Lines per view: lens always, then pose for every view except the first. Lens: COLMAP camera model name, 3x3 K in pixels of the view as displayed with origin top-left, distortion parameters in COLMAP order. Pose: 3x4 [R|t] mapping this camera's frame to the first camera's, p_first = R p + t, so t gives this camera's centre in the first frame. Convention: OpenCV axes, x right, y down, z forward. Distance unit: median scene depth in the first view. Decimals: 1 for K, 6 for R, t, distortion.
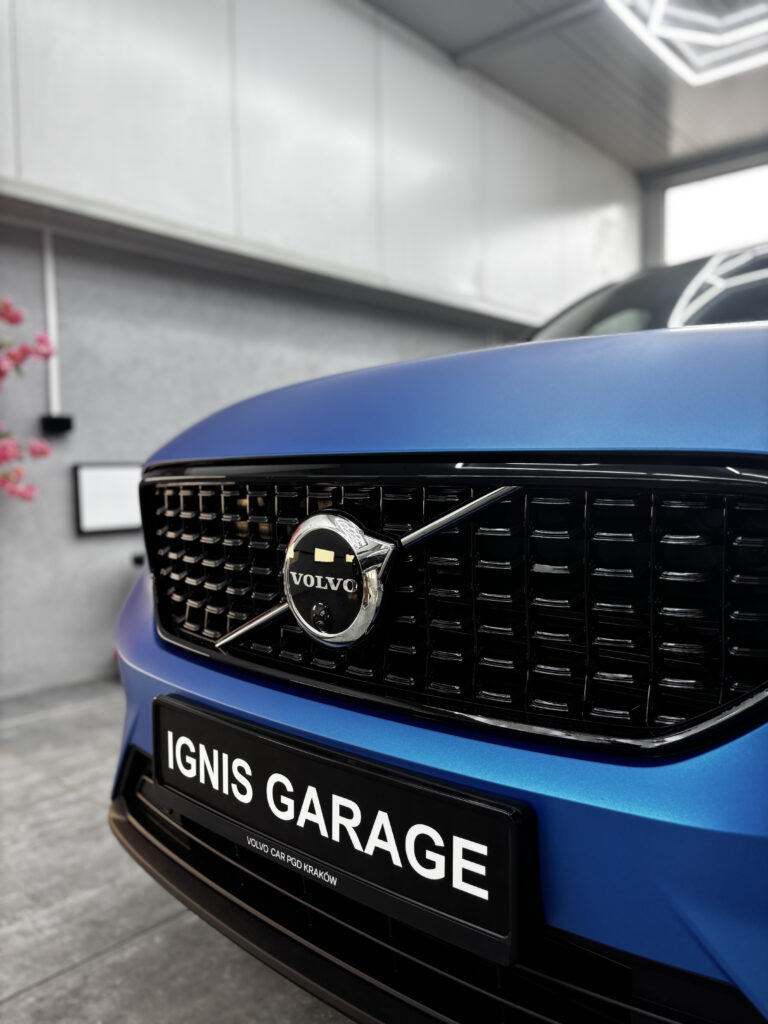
lens RADIAL K [[791.3, 0, 384.0], [0, 791.3, 512.0], [0, 0, 1]] dist [0.005115, -0.001483]
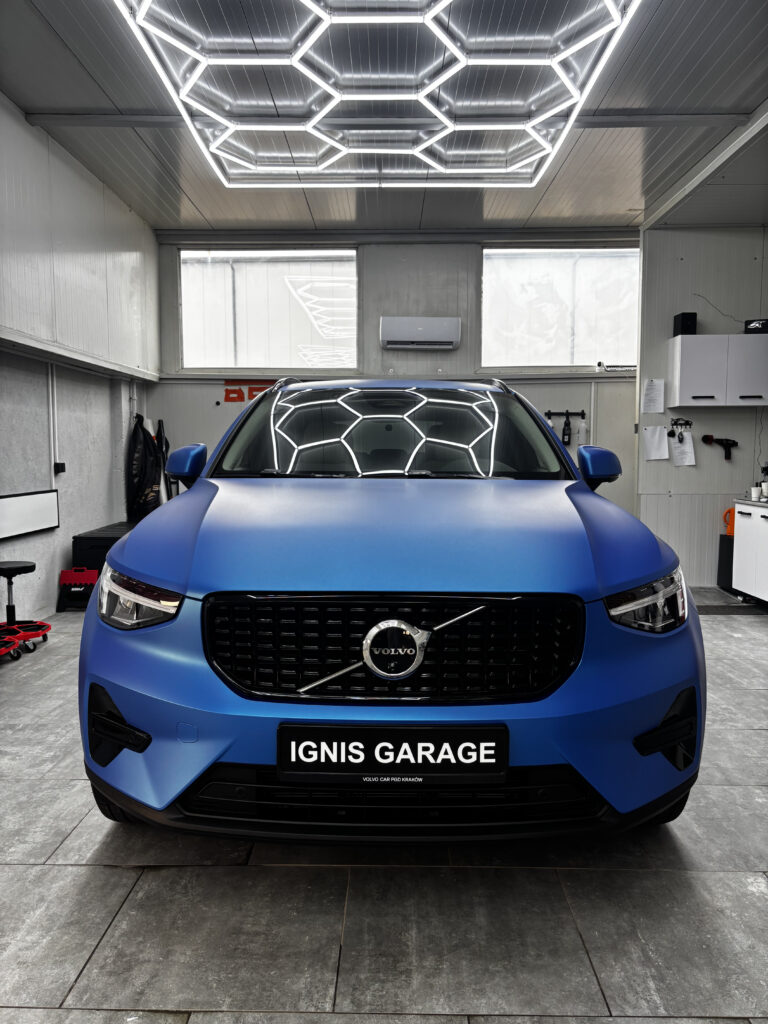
lens RADIAL K [[776.3, 0, 384.0], [0, 776.3, 512.0], [0, 0, 1]] dist [0.050576, -0.062924]
pose [[0.753572, -0.037469, 0.656297, -1.510941], [0.023358, 0.999270, 0.030230, -0.366066], [-0.656951, -0.007451, 0.753897, -0.608038]]
